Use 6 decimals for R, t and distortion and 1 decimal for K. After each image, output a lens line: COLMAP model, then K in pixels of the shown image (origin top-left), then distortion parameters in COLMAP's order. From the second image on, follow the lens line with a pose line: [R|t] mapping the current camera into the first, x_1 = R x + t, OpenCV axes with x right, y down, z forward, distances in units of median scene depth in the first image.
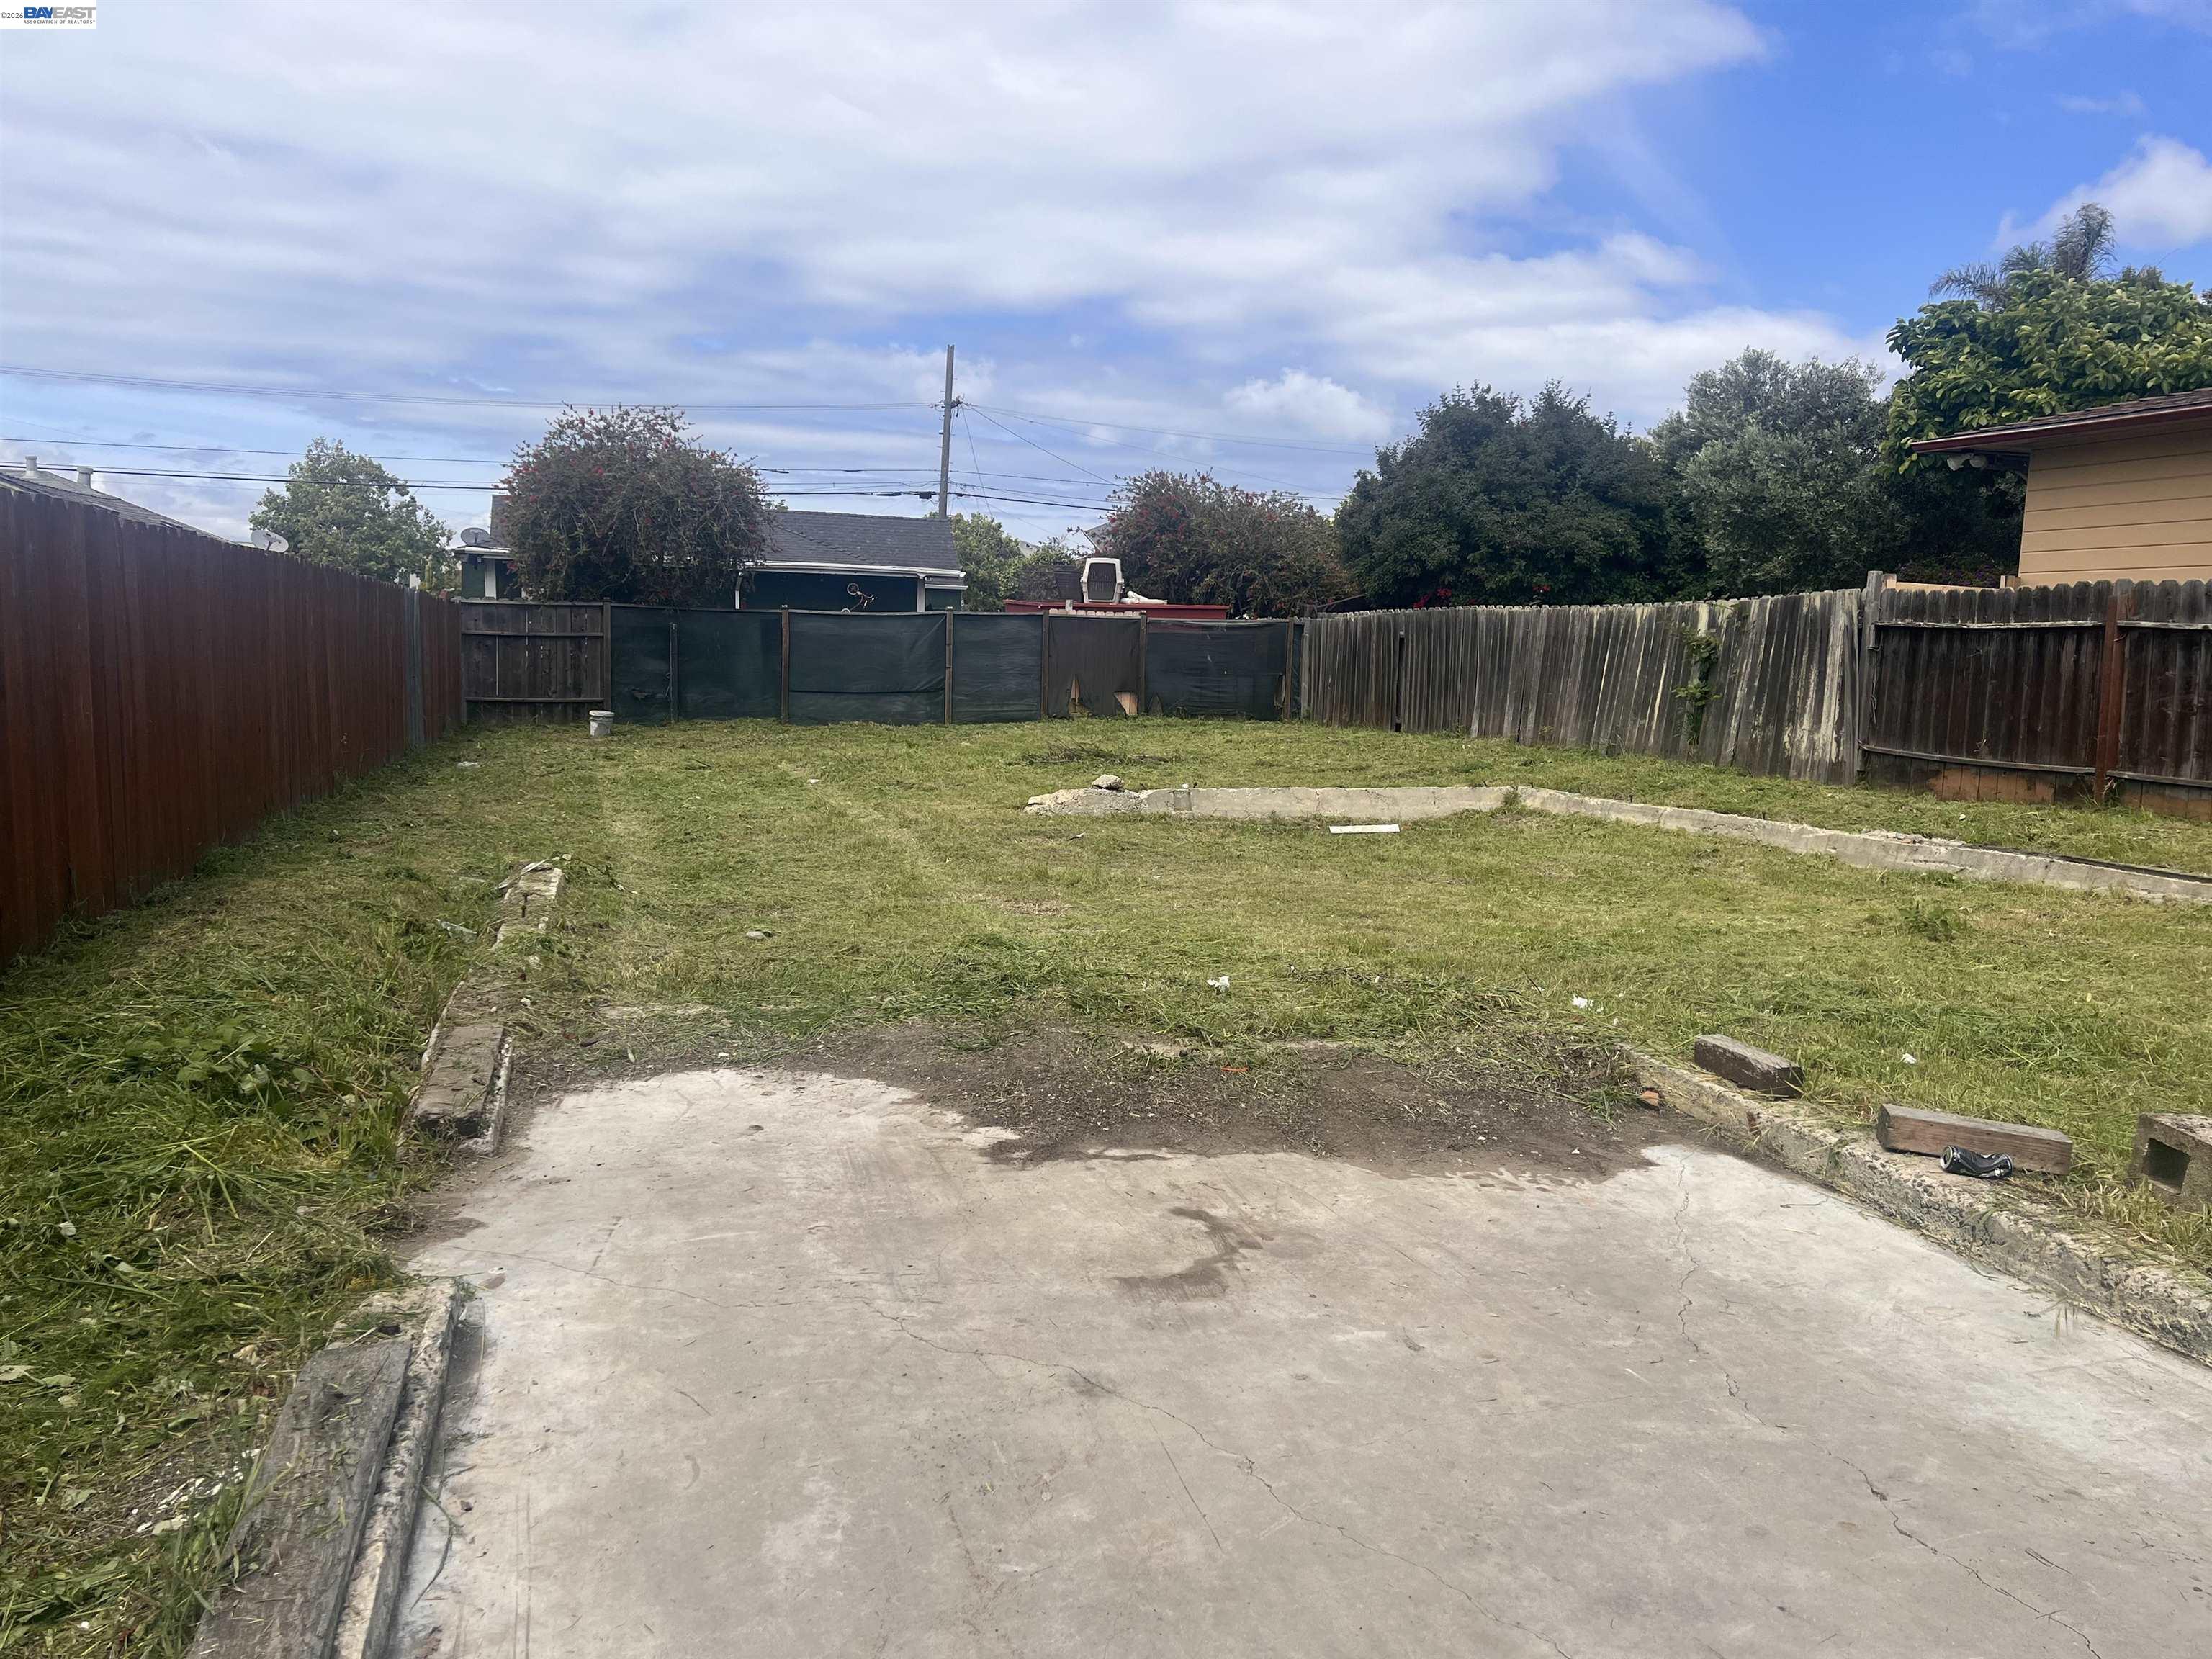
lens RADIAL K [[1659.1, 0, 1106.0], [0, 1659.1, 851.4], [0, 0, 1]] dist [0.064979, -0.077308]
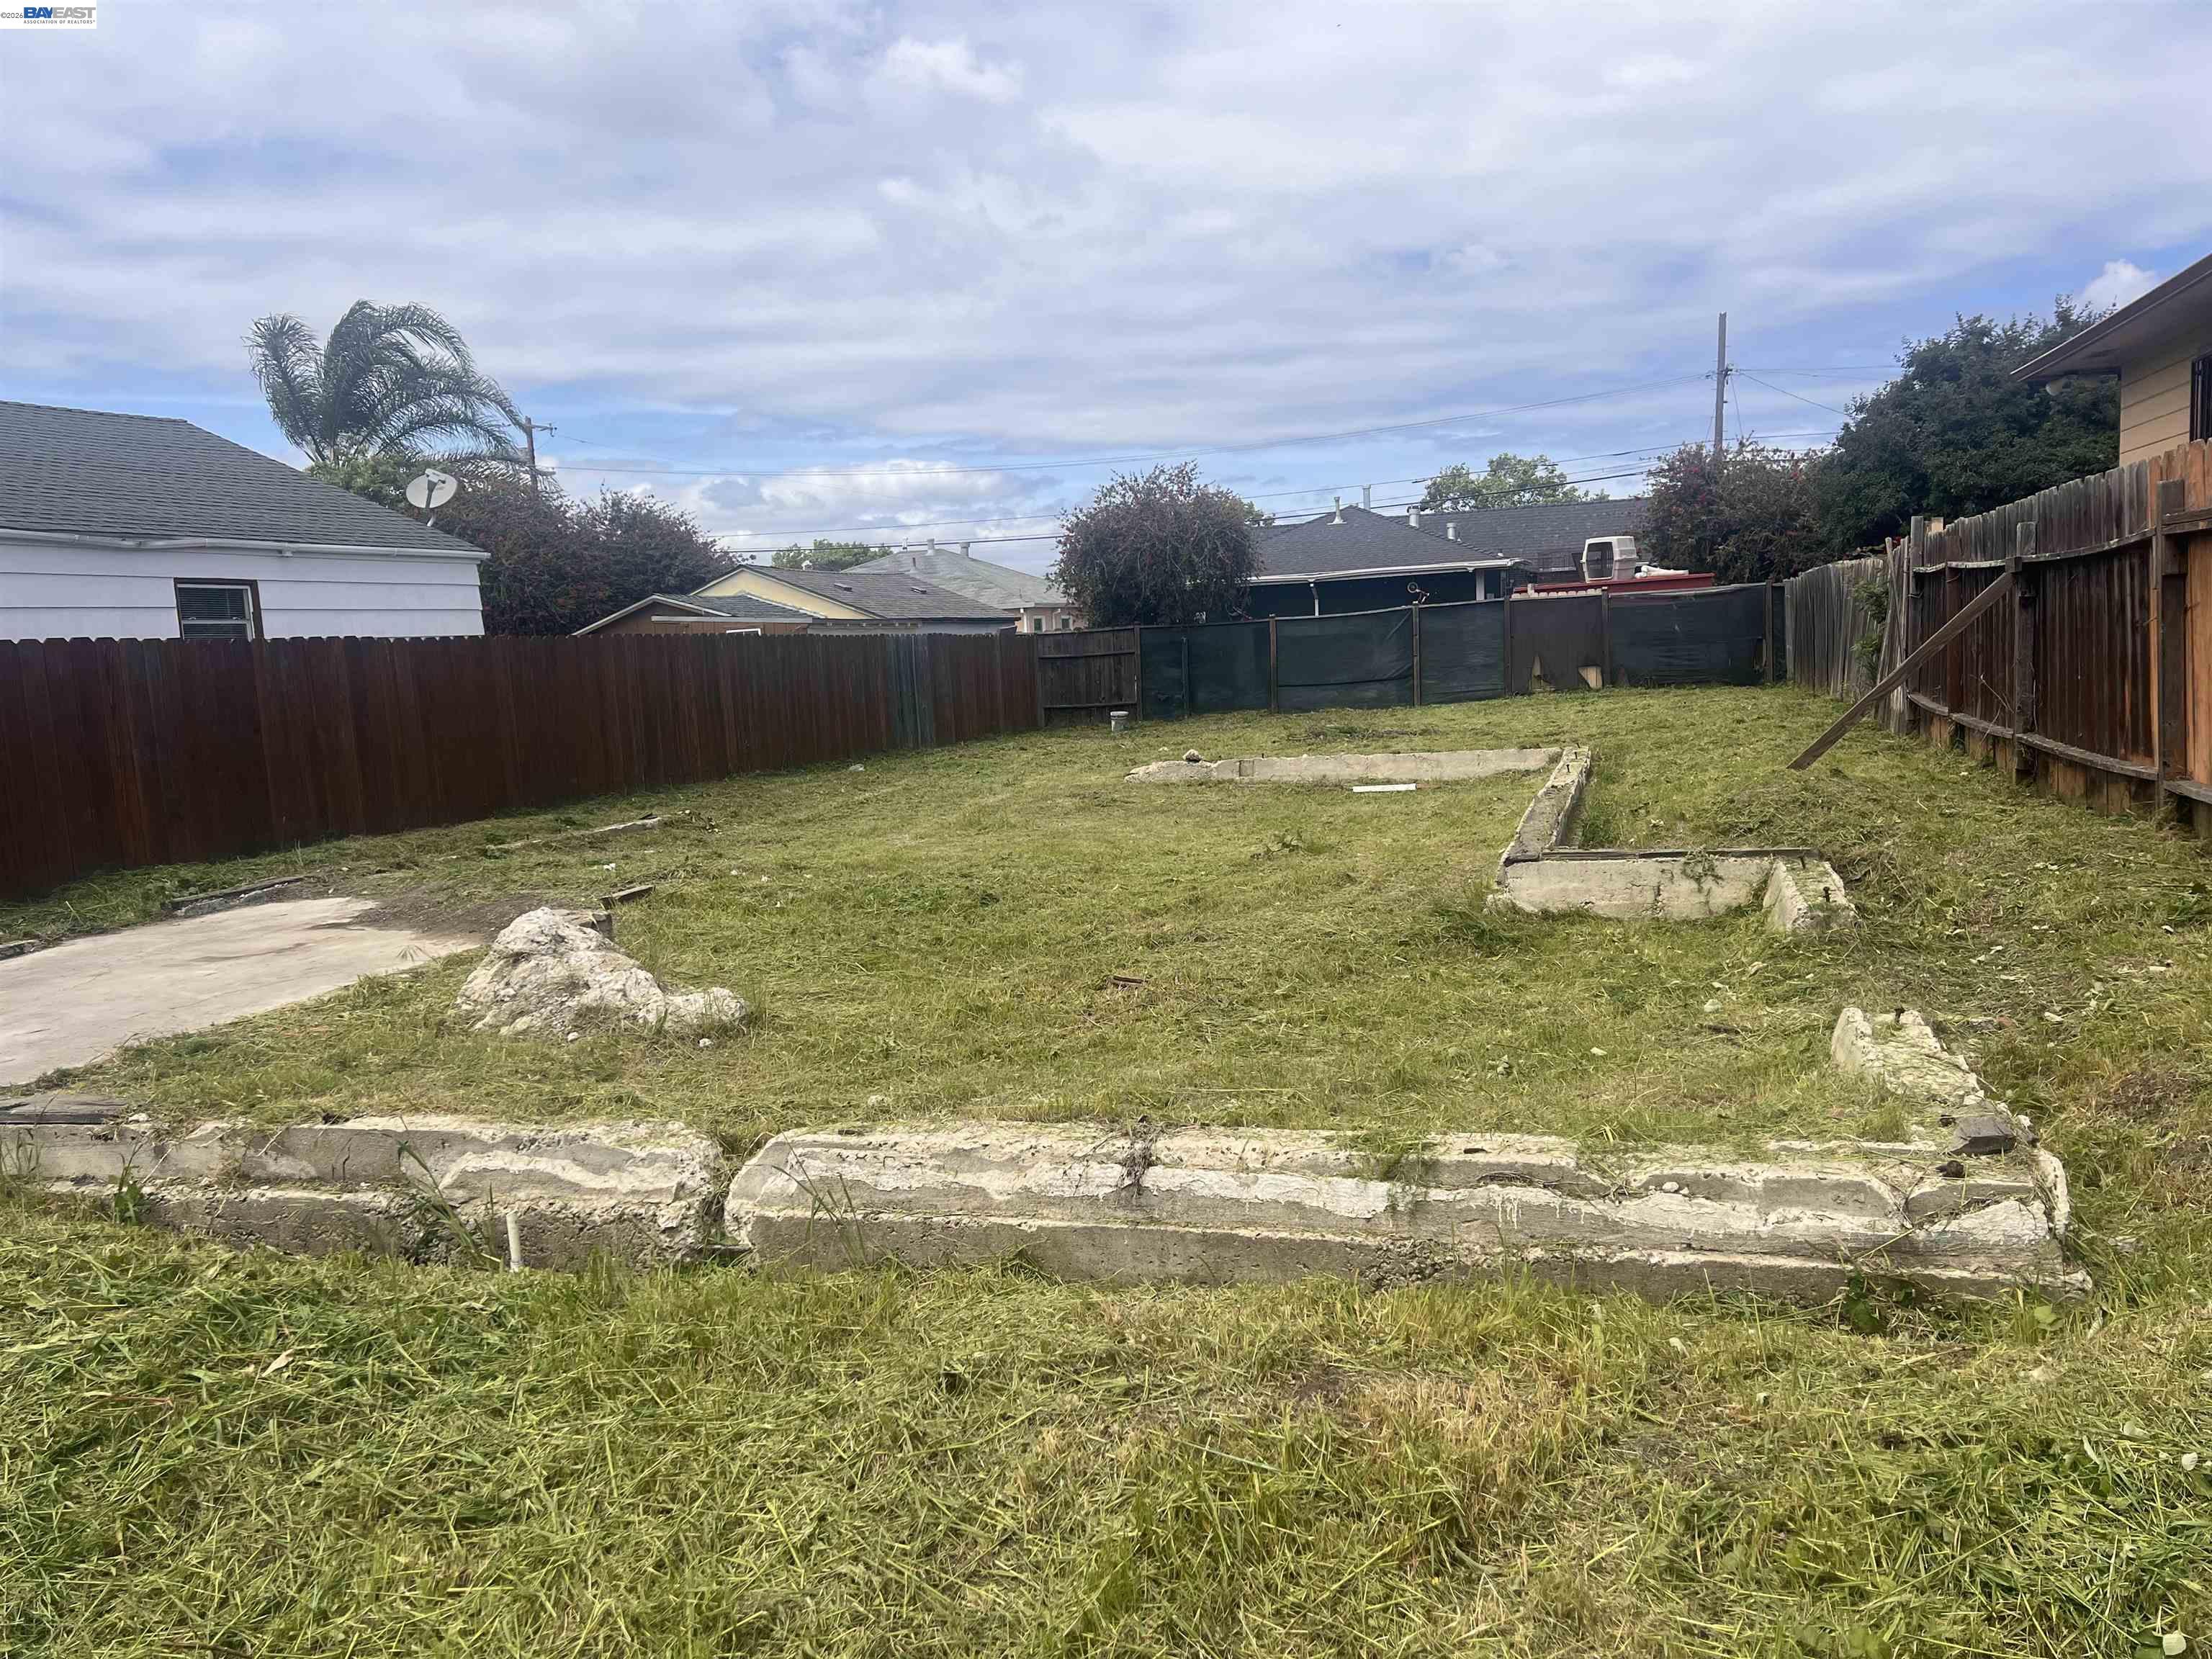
lens RADIAL K [[1672.0, 0, 1121.7], [0, 1672.0, 835.6], [0, 0, 1]] dist [0.063199, -0.066965]
pose [[0.825719, -0.003477, -0.564071, 0.663043], [0.003505, 0.999993, -0.001033, 0.020404], [0.564071, -0.001124, 0.825726, -0.087634]]
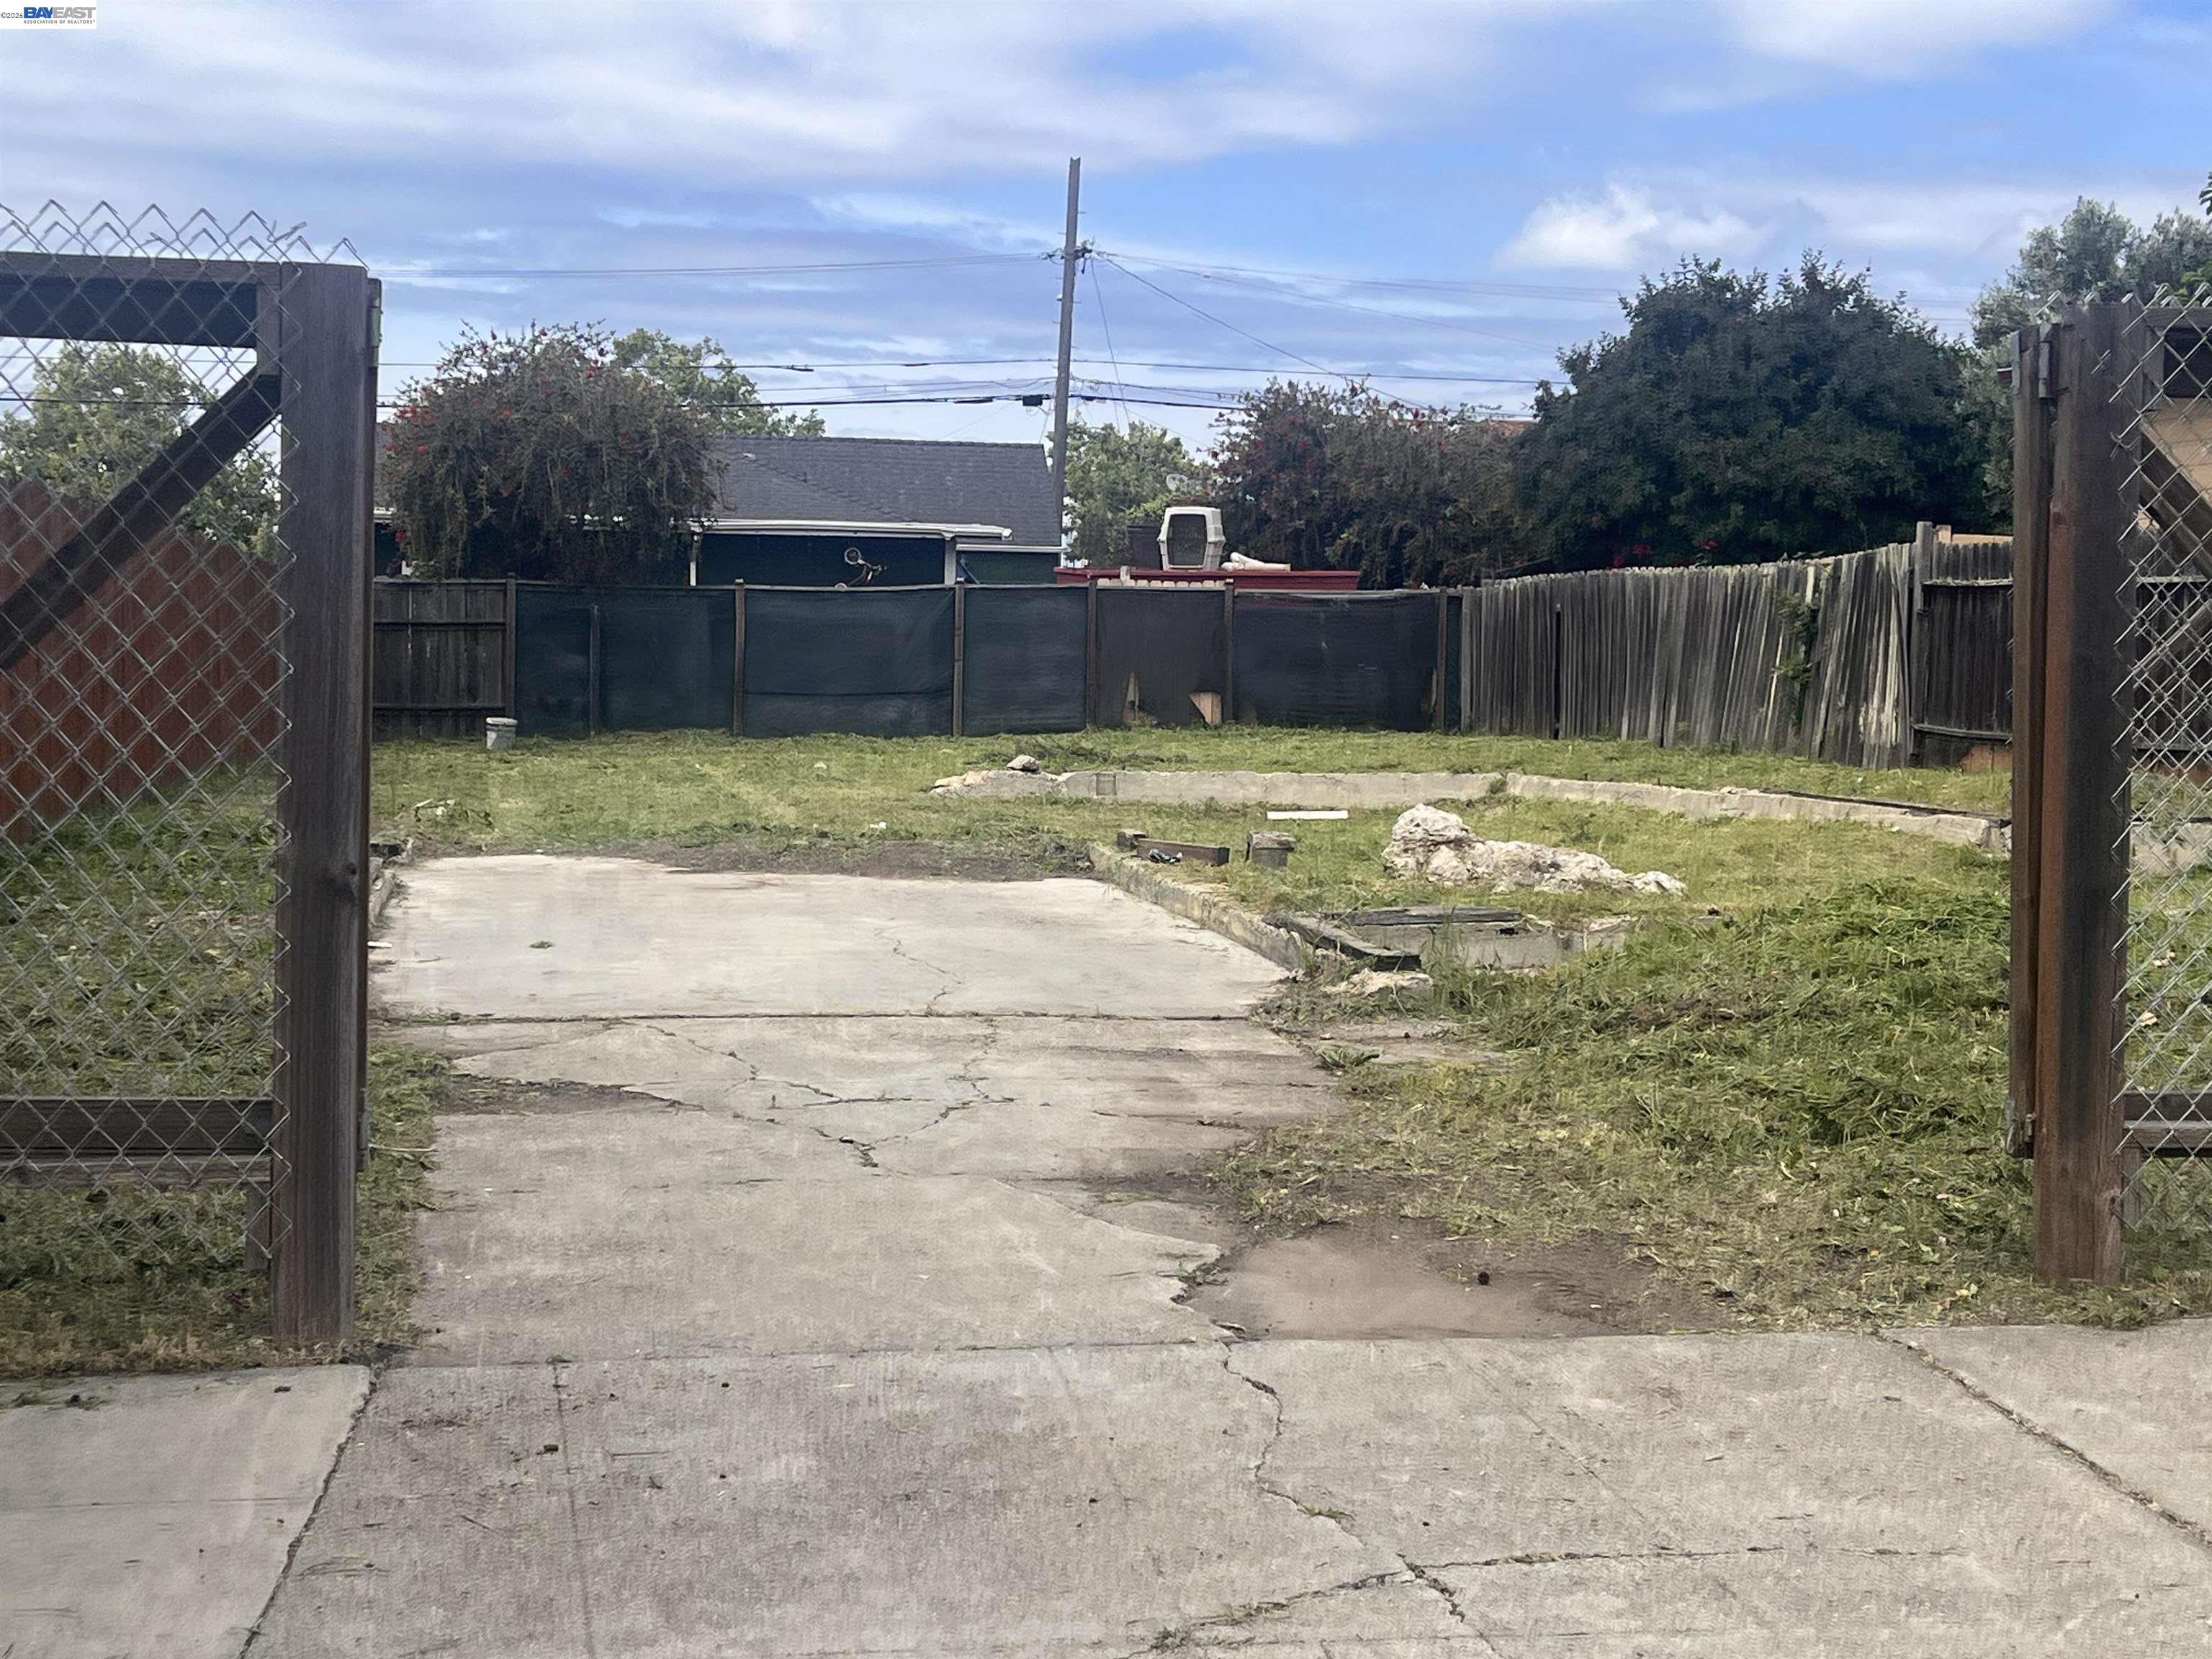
lens RADIAL K [[3351.0, 0, 1079.3], [0, 3351.0, 865.0], [0, 0, 1]] dist [0.192607, -0.704968]
pose [[0.991434, -0.001889, -0.130596, 0.266612], [-0.006189, 0.998093, -0.061423, 0.124443], [0.130463, 0.061705, 0.989531, -0.808315]]
